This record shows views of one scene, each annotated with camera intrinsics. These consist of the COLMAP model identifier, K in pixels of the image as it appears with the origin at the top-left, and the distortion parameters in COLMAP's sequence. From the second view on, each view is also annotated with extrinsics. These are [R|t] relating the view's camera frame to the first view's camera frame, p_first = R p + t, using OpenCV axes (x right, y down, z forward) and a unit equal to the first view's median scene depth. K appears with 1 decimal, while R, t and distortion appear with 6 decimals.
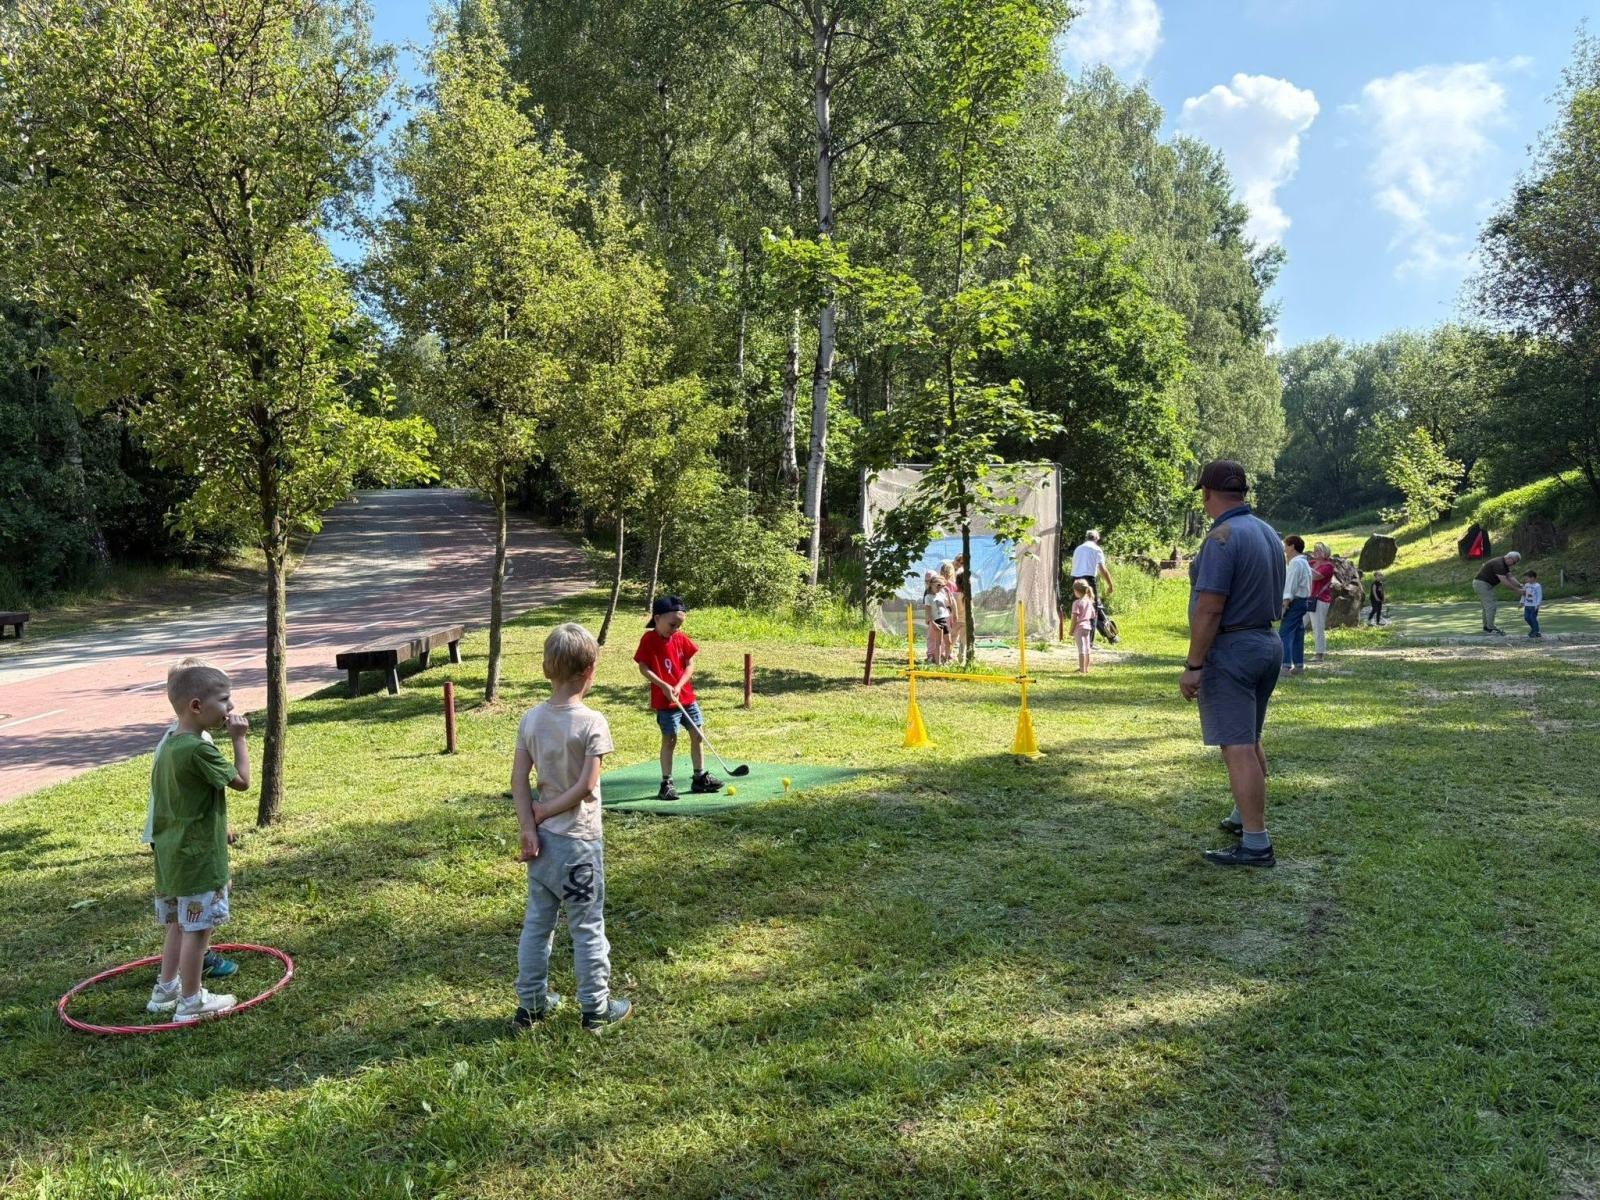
lens RADIAL K [[1223.9, 0, 787.5], [0, 1223.9, 616.8], [0, 0, 1]] dist [0.031333, -0.026421]
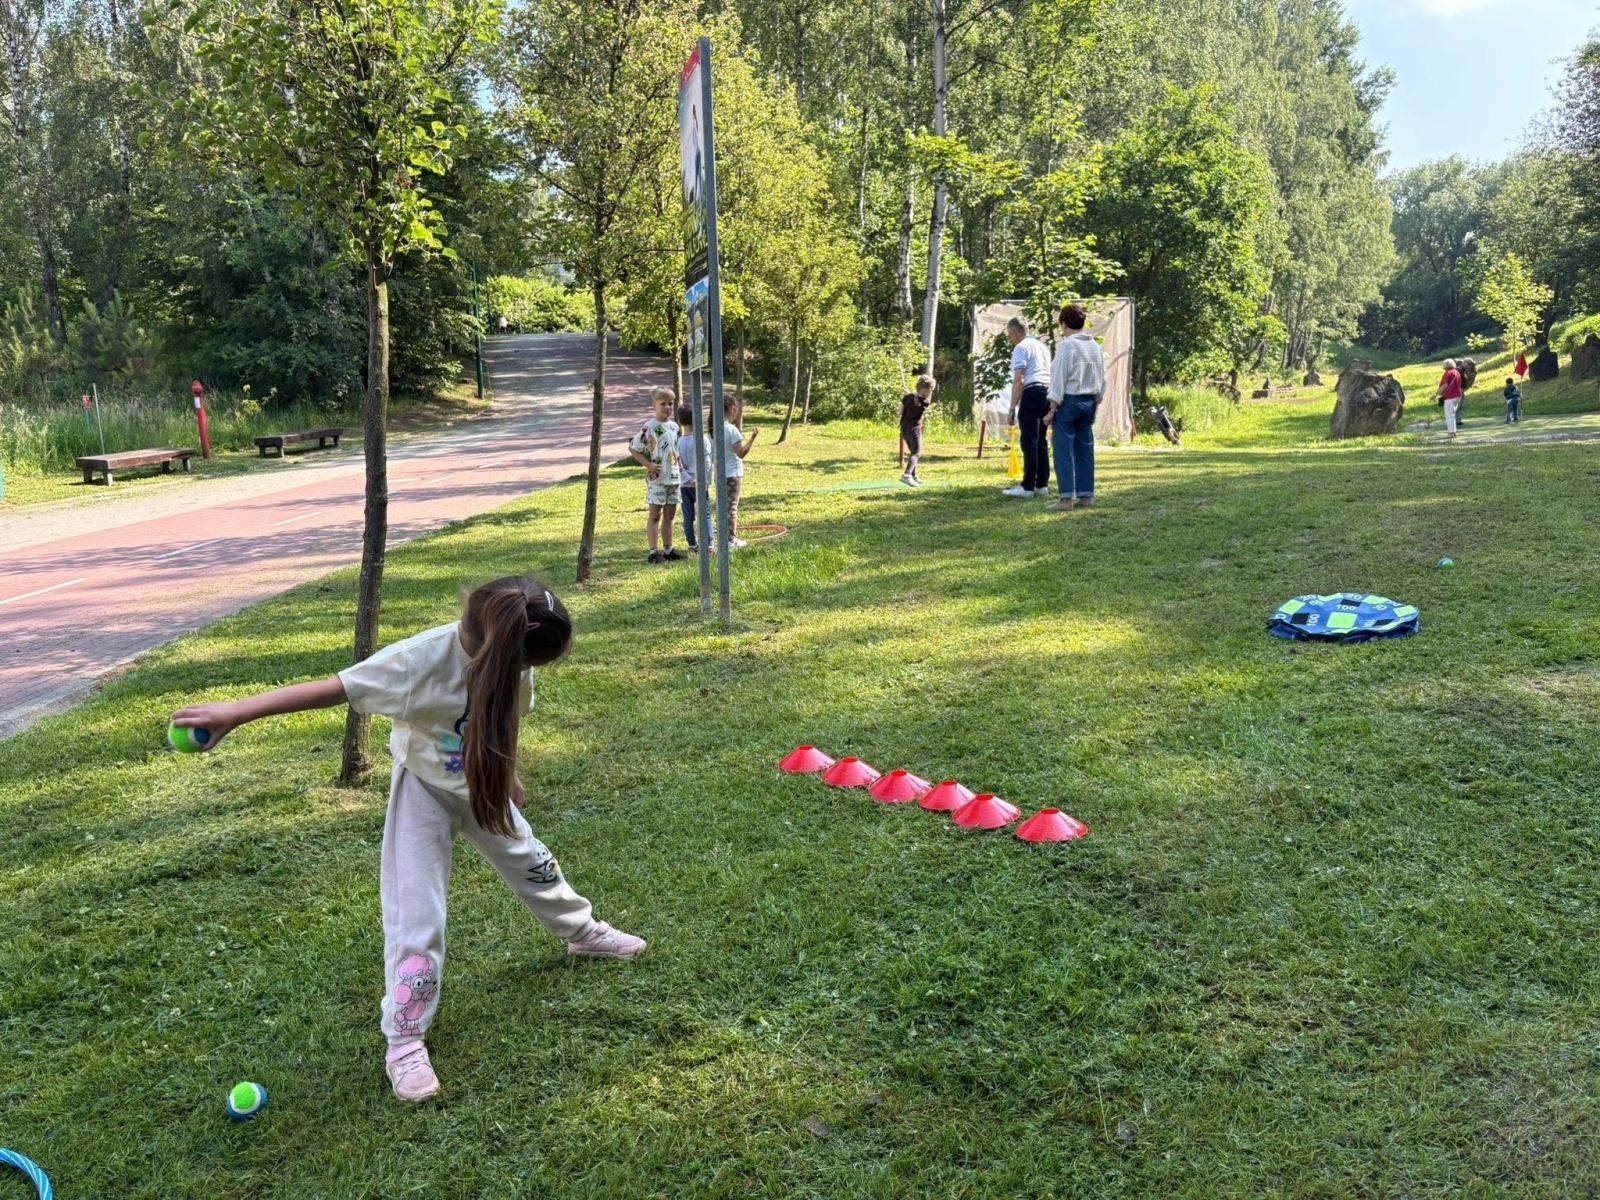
lens RADIAL K [[1223.9, 0, 784.0], [0, 1223.9, 602.0], [0, 0, 1]] dist [0.031333, -0.026421]
pose [[0.996906, 0.001090, -0.078601, -0.019545], [0.007914, 0.993433, 0.114145, 0.021795], [0.078209, -0.114414, 0.990350, -0.176777]]
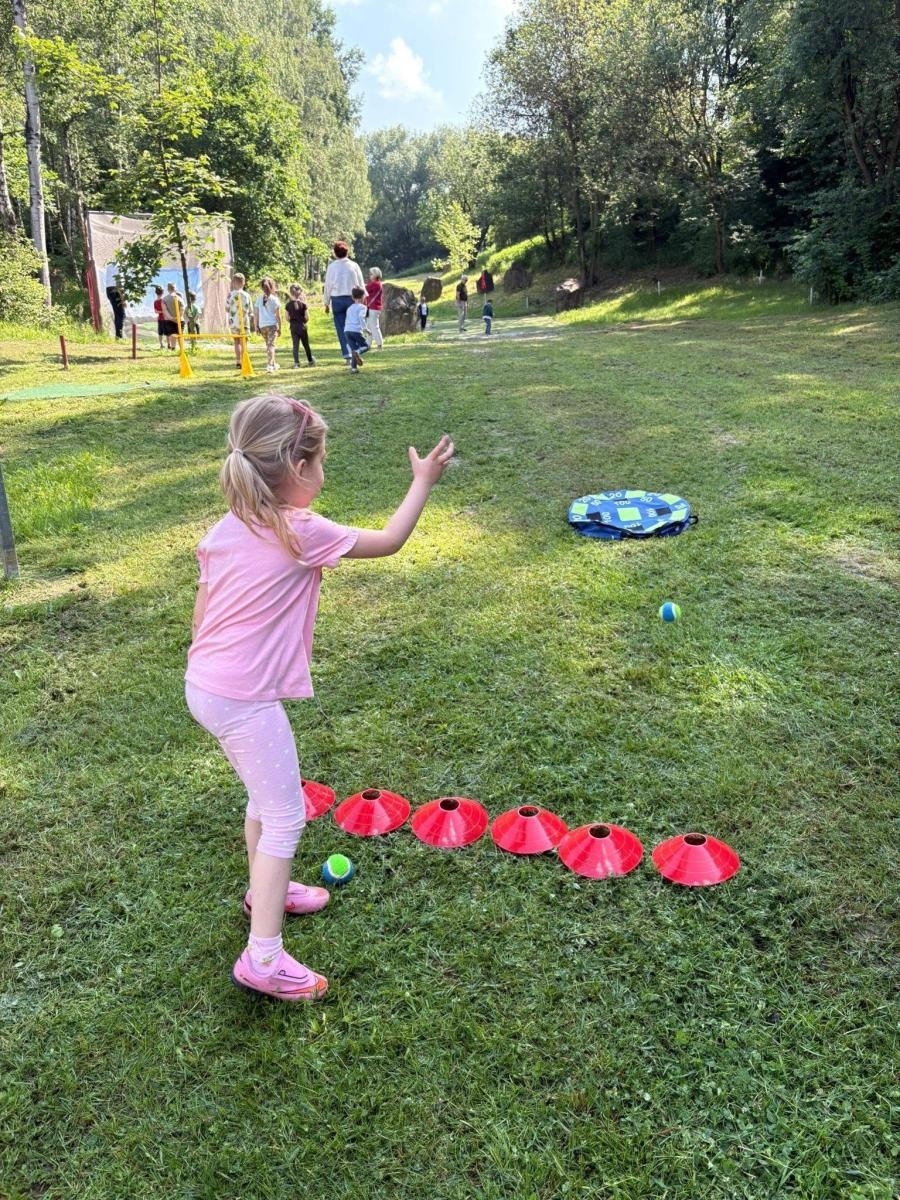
lens RADIAL K [[917.9, 0, 458.3], [0, 917.9, 598.7], [0, 0, 1]] dist [0.031333, -0.026421]
pose [[0.892528, -0.140615, 0.428512, -0.044722], [0.023263, 0.963241, 0.267631, 0.017176], [-0.450393, -0.228900, 0.862990, -0.121146]]
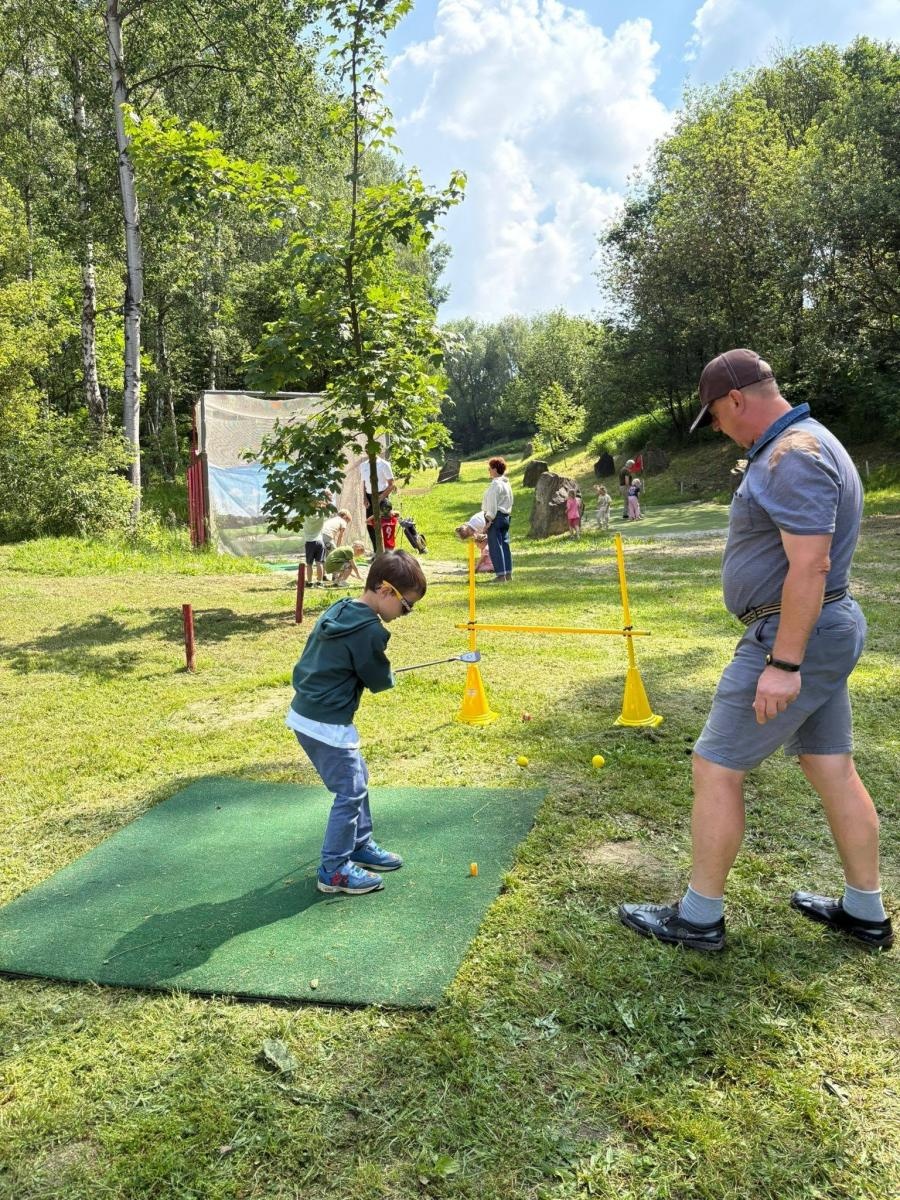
lens RADIAL K [[917.9, 0, 444.6], [0, 917.9, 603.3], [0, 0, 1]] dist [0.031333, -0.026421]
pose [[0.921168, -0.068258, 0.383132, -0.034718], [0.035590, 0.995148, 0.091724, -0.007184], [-0.387534, -0.070858, 0.919128, 0.121714]]
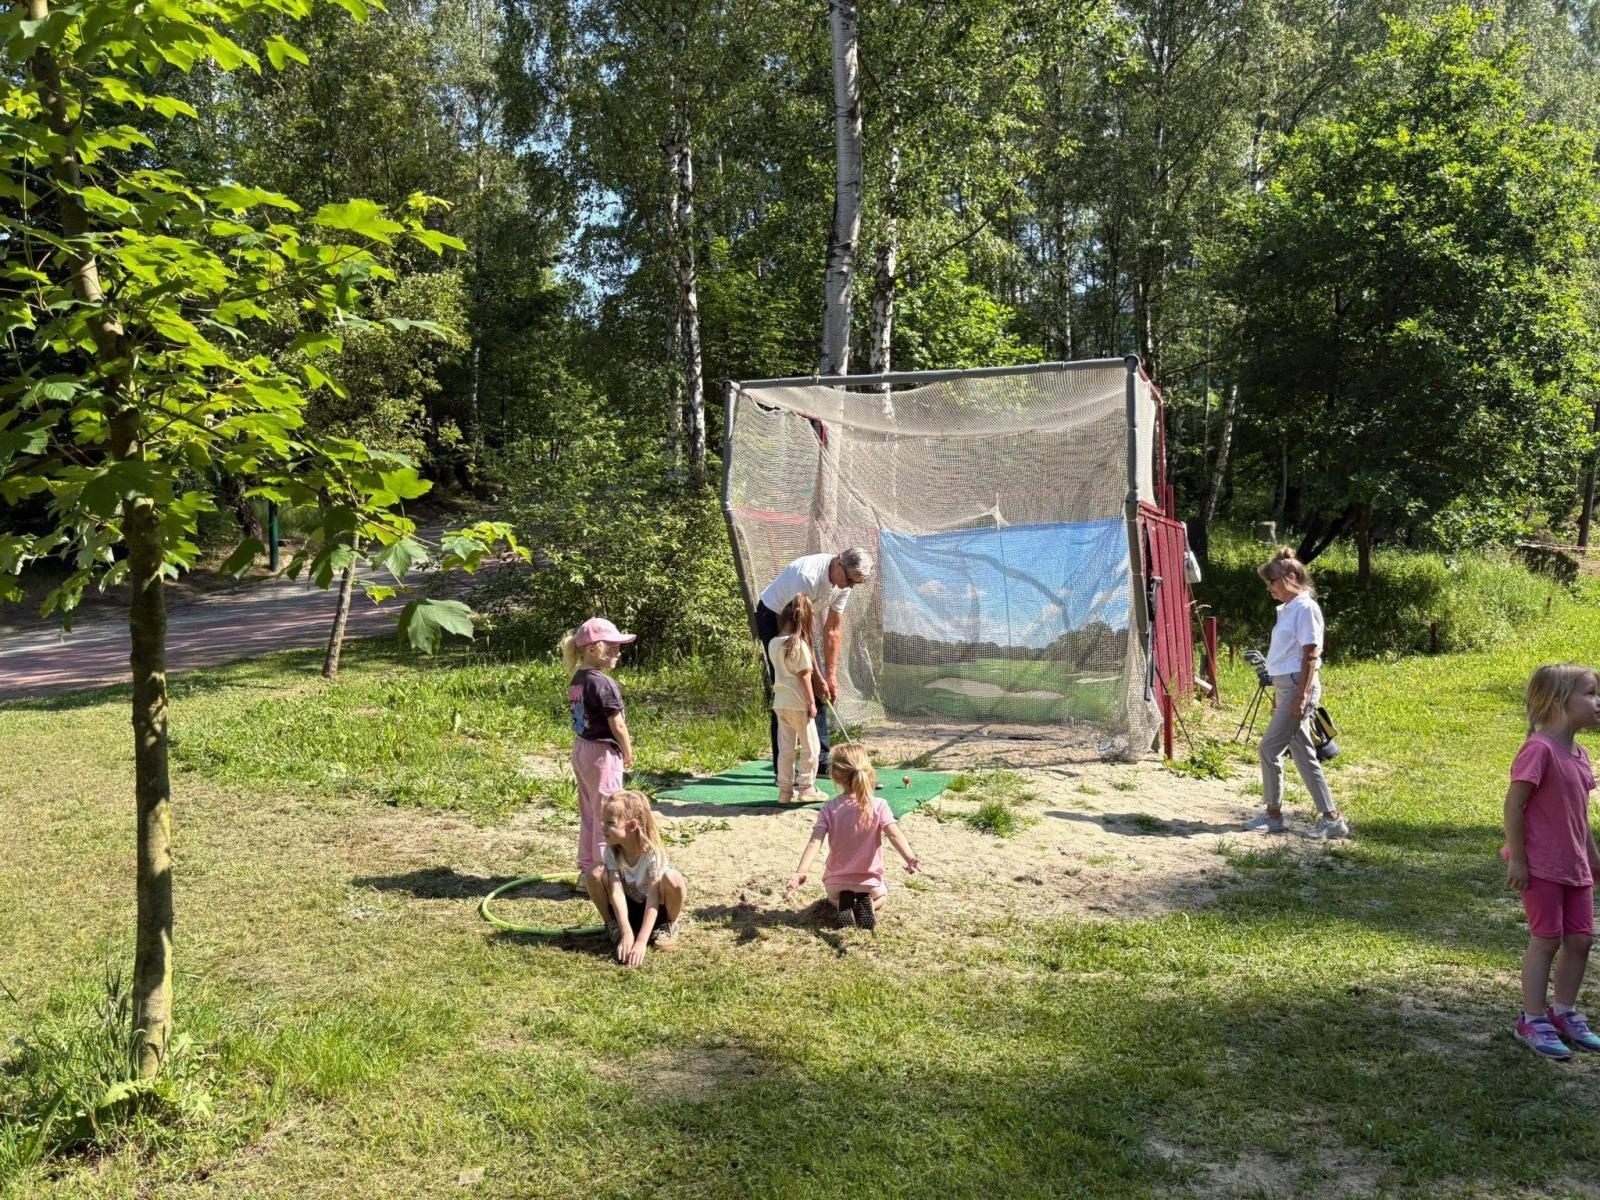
lens RADIAL K [[1179.5, 0, 794.9], [0, 1179.5, 589.3], [0, 0, 1]] dist [-0.000737, -0.005839]
pose [[0.947217, 0.006514, -0.320527, 0.145752], [-0.009708, 0.999918, -0.008366, -0.023228], [0.320446, 0.011036, 0.947202, 0.359755]]
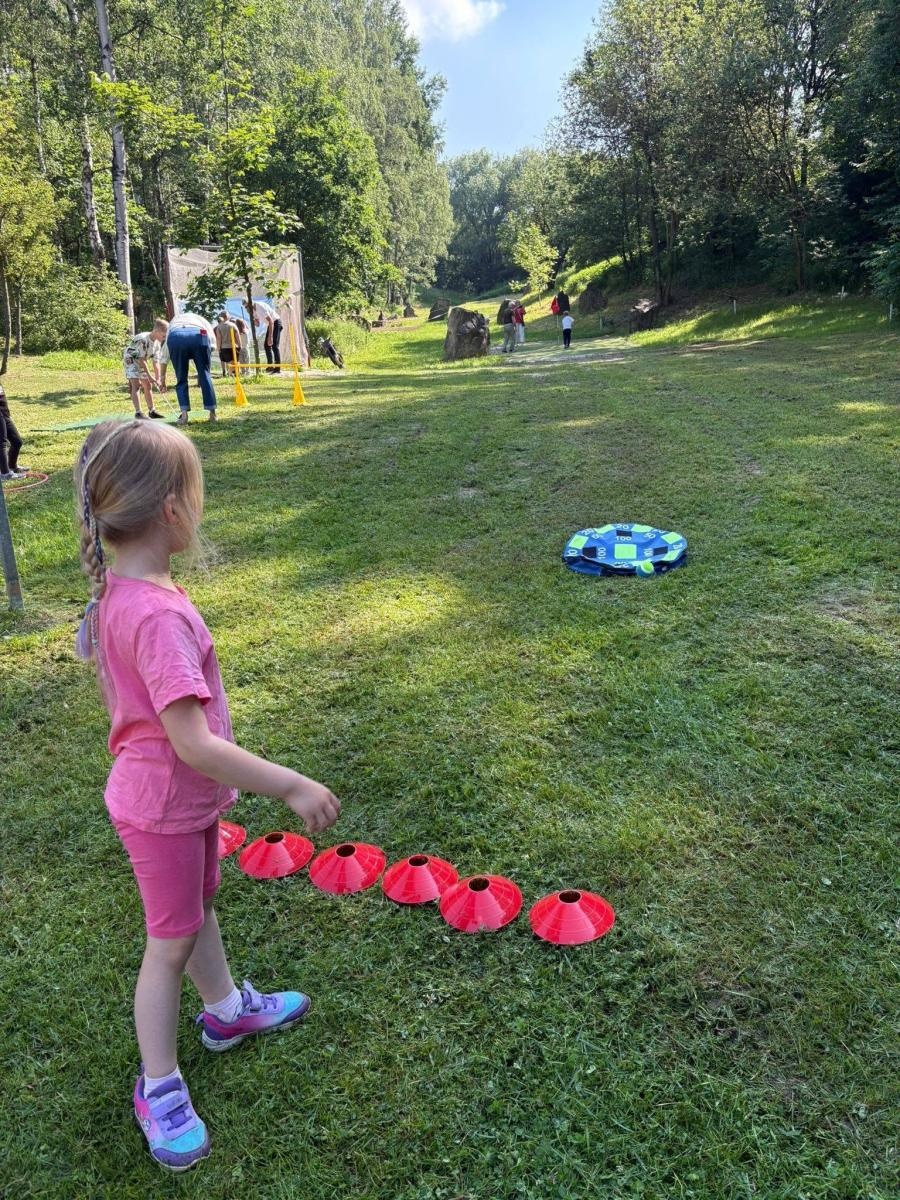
lens RADIAL K [[917.9, 0, 456.3], [0, 917.9, 607.8], [0, 0, 1]] dist [0.031333, -0.026421]
pose [[0.928790, -0.125218, 0.348812, -0.032260], [0.035034, 0.966642, 0.253722, 0.015313], [-0.368947, -0.223434, 0.902195, -0.126808]]
